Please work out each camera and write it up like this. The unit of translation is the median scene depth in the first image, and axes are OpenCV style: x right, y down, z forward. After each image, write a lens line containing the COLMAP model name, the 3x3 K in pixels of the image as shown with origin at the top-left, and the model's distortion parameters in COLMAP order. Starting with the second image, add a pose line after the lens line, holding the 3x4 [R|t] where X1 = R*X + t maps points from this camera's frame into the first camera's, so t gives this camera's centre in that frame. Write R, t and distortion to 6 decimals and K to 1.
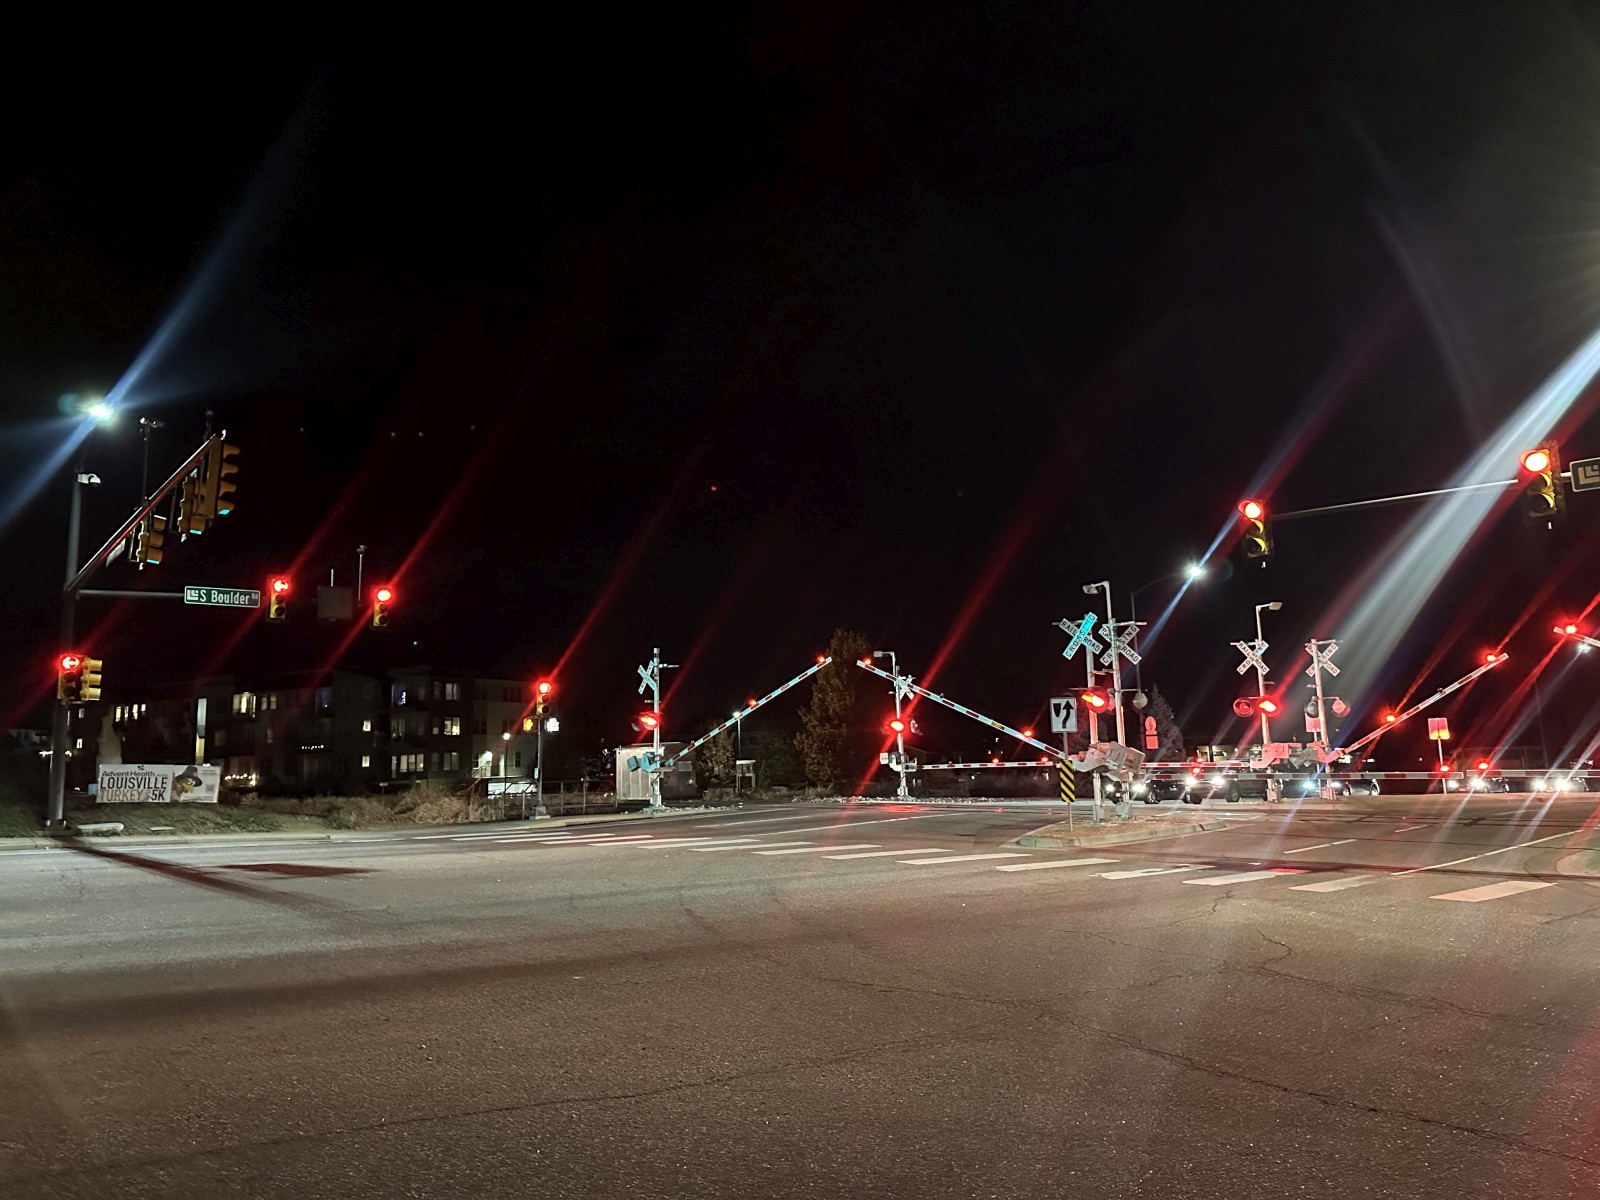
lens RADIAL K [[1112.9, 0, 808.4], [0, 1112.9, 594.8], [0, 0, 1]] dist [0.227579, -0.376993]
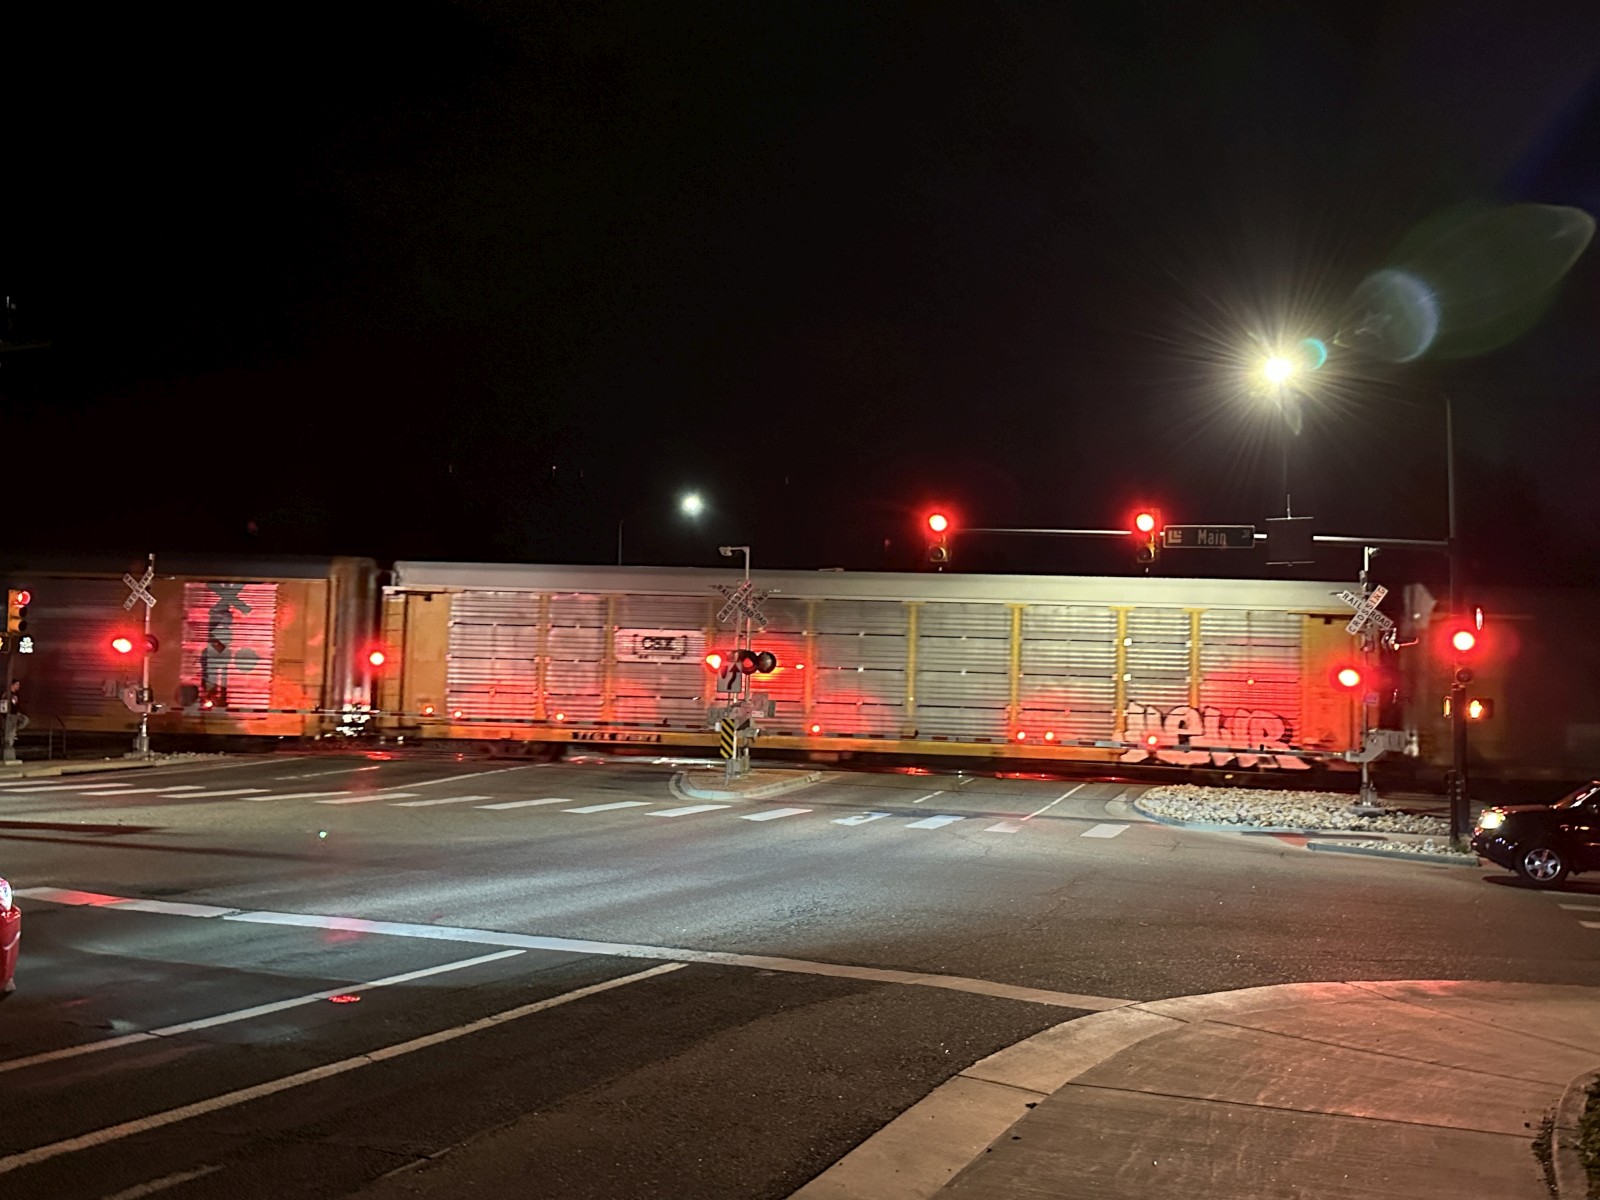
lens RADIAL K [[1485.3, 0, 803.0], [0, 1485.3, 591.7], [0, 0, 1]] dist [0.154349, -0.276292]
pose [[0.840885, 0.074521, 0.536058, -0.456560], [-0.121150, 0.991259, 0.052241, -0.052953], [-0.527479, -0.108872, 0.842563, -0.199373]]
